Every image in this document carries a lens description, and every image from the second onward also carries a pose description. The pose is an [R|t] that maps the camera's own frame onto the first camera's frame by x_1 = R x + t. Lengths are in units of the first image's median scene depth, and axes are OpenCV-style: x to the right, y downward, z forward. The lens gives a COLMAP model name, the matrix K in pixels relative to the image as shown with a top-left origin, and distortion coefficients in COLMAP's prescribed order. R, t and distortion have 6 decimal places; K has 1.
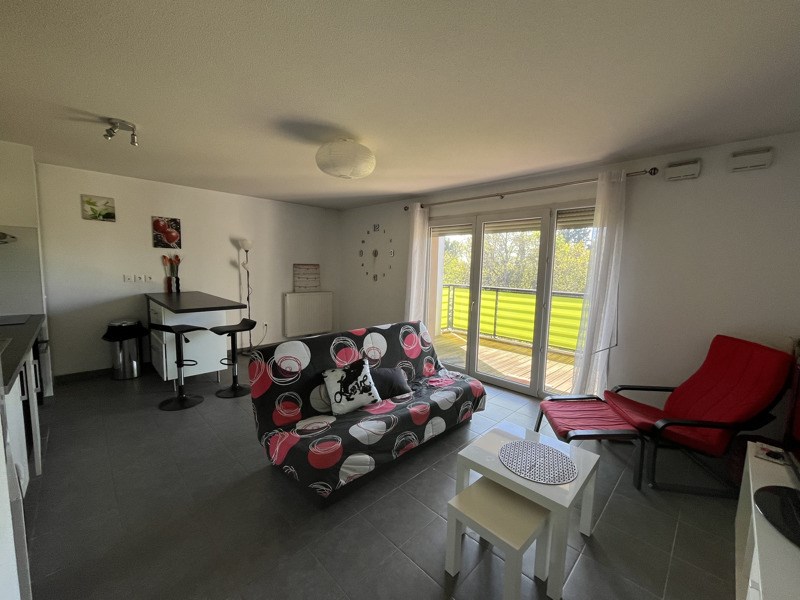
lens RADIAL K [[325.0, 0, 394.2], [0, 325.0, 301.7], [0, 0, 1]] dist [0.000946, 0.000044]
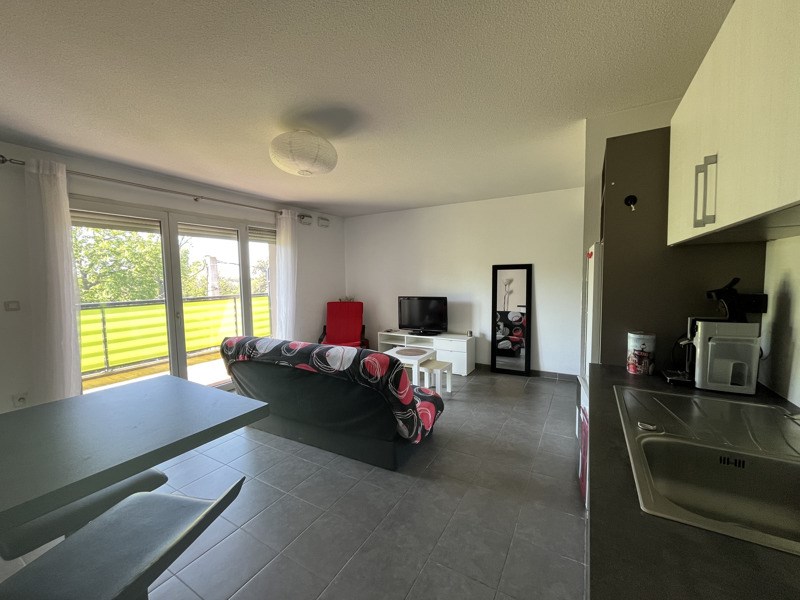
lens RADIAL K [[325.0, 0, 394.5], [0, 325.0, 295.0], [0, 0, 1]] dist [0.000946, 0.000044]
pose [[-0.263782, -0.084332, 0.960889, -0.635545], [0.109331, 0.987137, 0.116649, -0.085260], [-0.958366, 0.135825, -0.251169, 0.628007]]
